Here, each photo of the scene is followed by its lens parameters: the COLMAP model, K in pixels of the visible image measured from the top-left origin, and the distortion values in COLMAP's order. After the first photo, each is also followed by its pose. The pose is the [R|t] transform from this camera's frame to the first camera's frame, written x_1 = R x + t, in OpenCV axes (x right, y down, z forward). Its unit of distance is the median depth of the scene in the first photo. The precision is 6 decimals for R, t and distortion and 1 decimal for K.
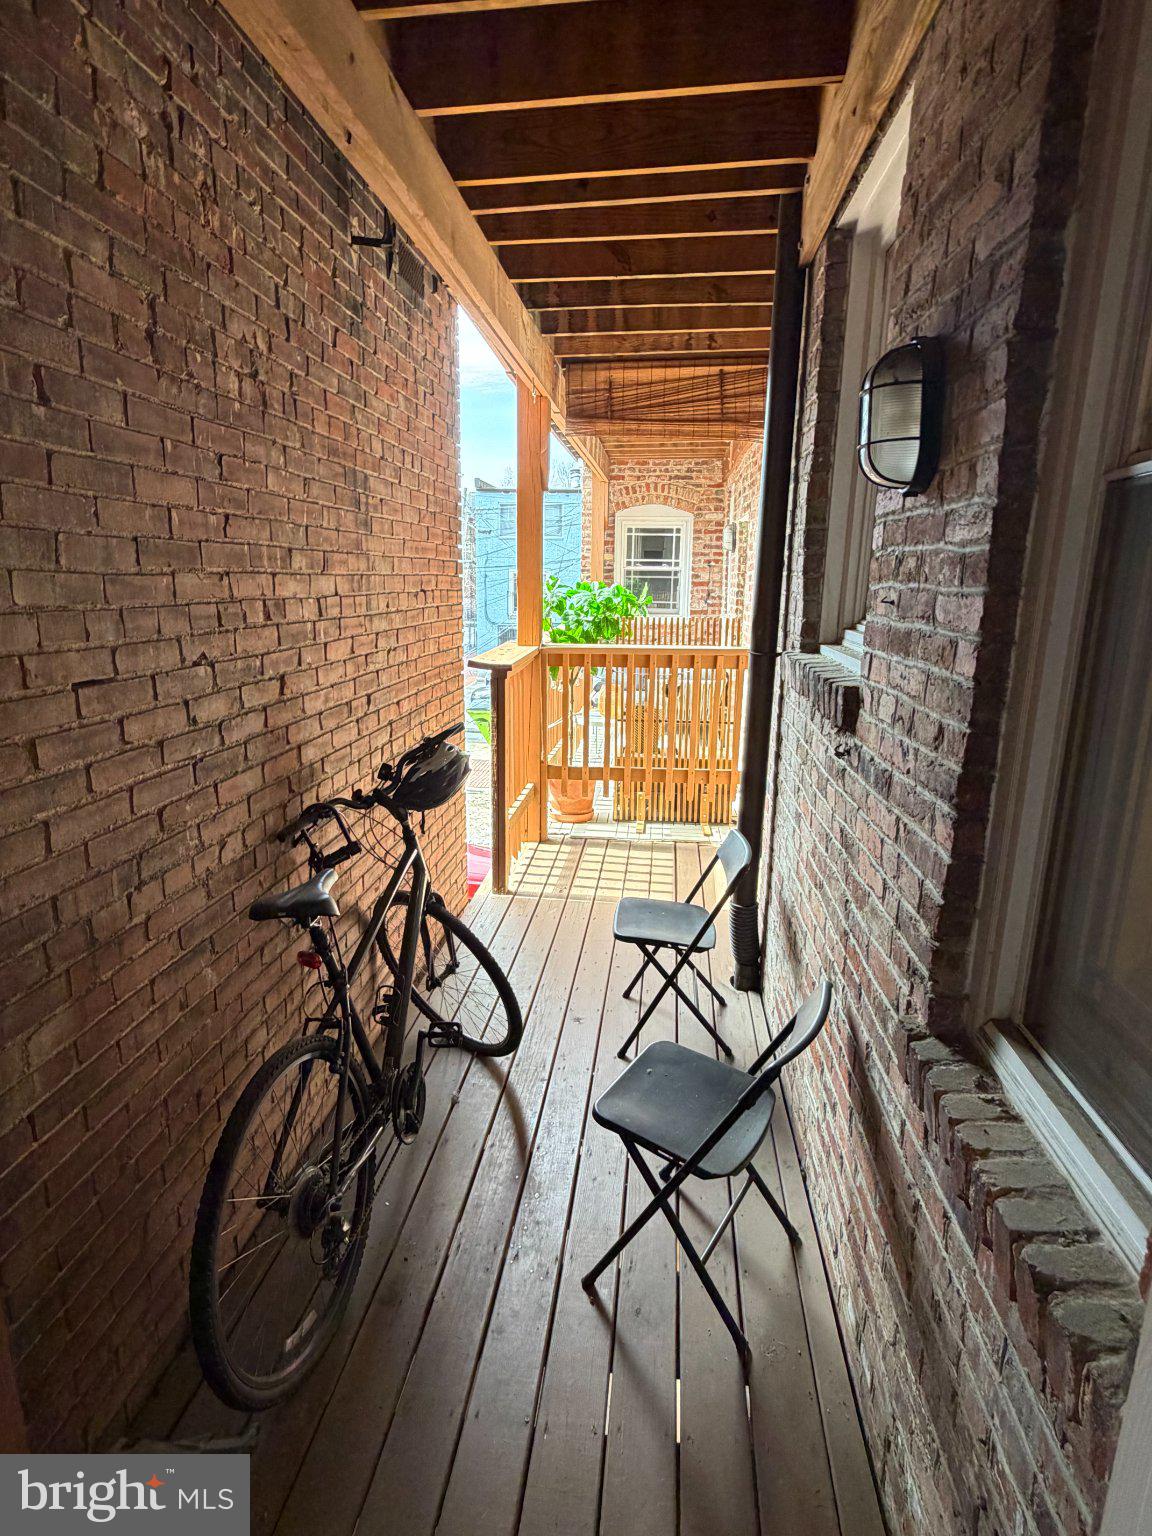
lens RADIAL K [[800.9, 0, 574.2], [0, 800.9, 770.1], [0, 0, 1]] dist [-0.002036, -0.000086]
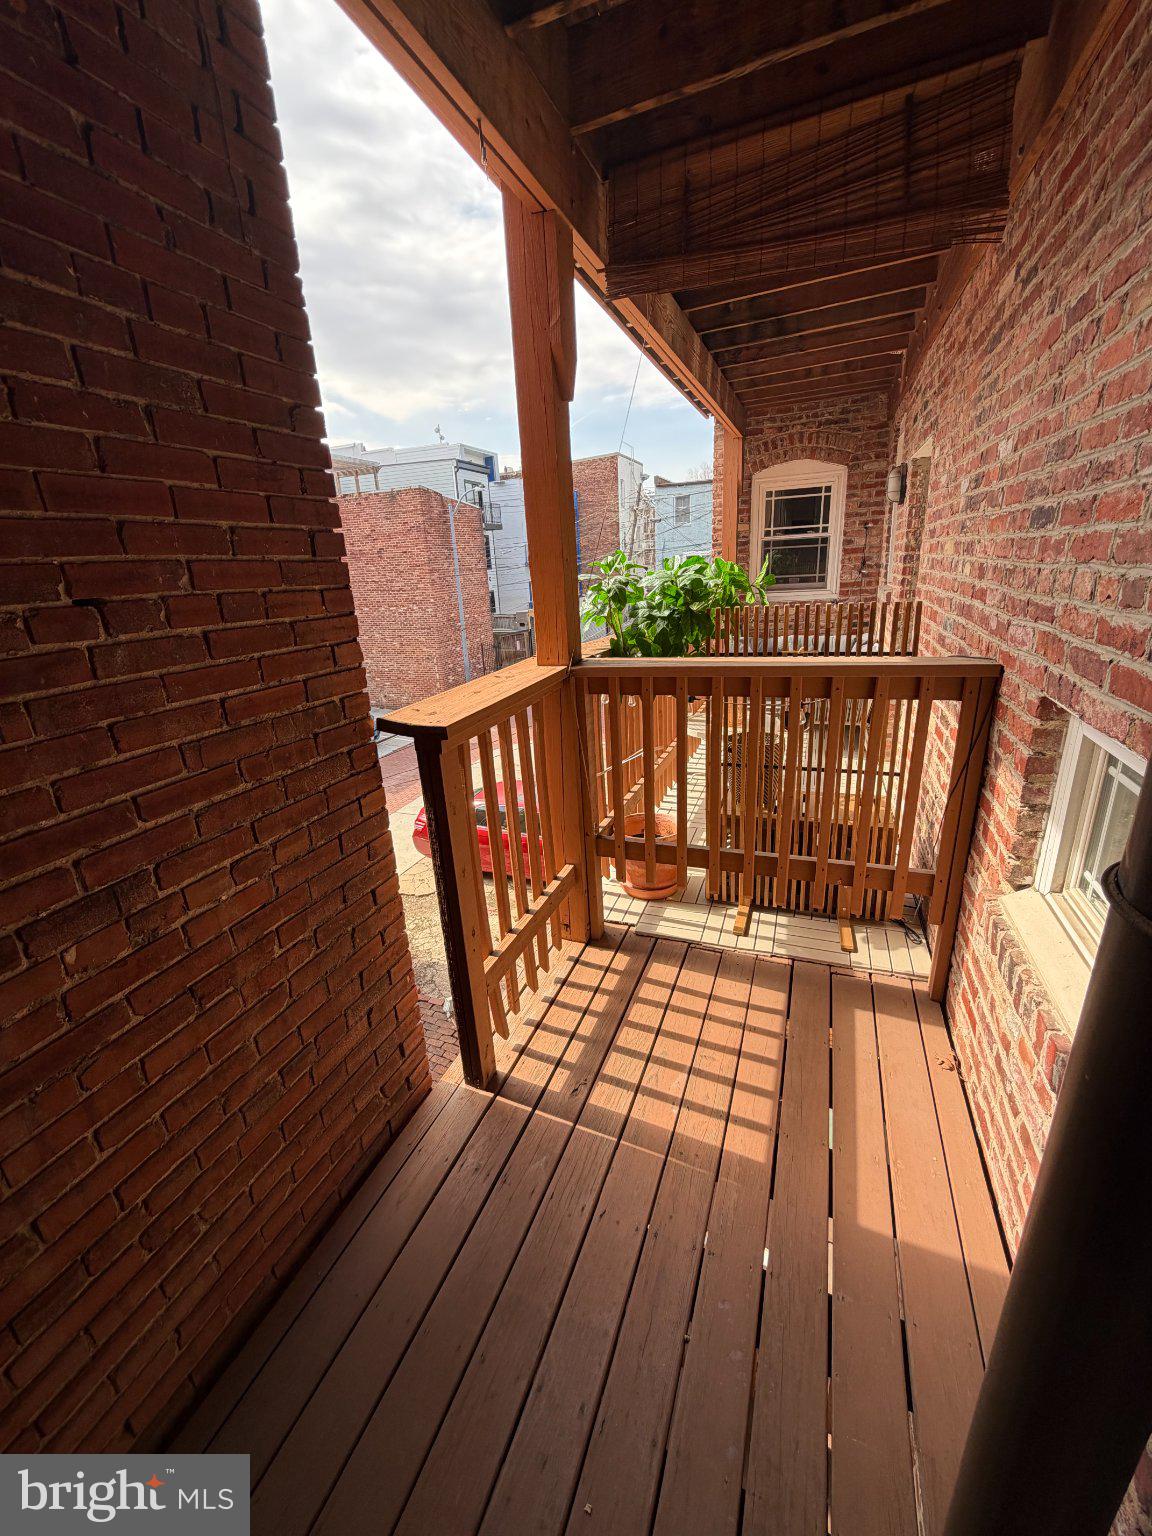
lens RADIAL K [[614.1, 0, 572.6], [0, 614.1, 769.6], [0, 0, 1]] dist [0.003221, 0.000082]
pose [[0.964527, 0.018979, -0.263301, 0.046729], [0.004559, 0.996066, 0.088496, -0.061210], [0.263945, -0.086557, 0.960646, 0.278493]]
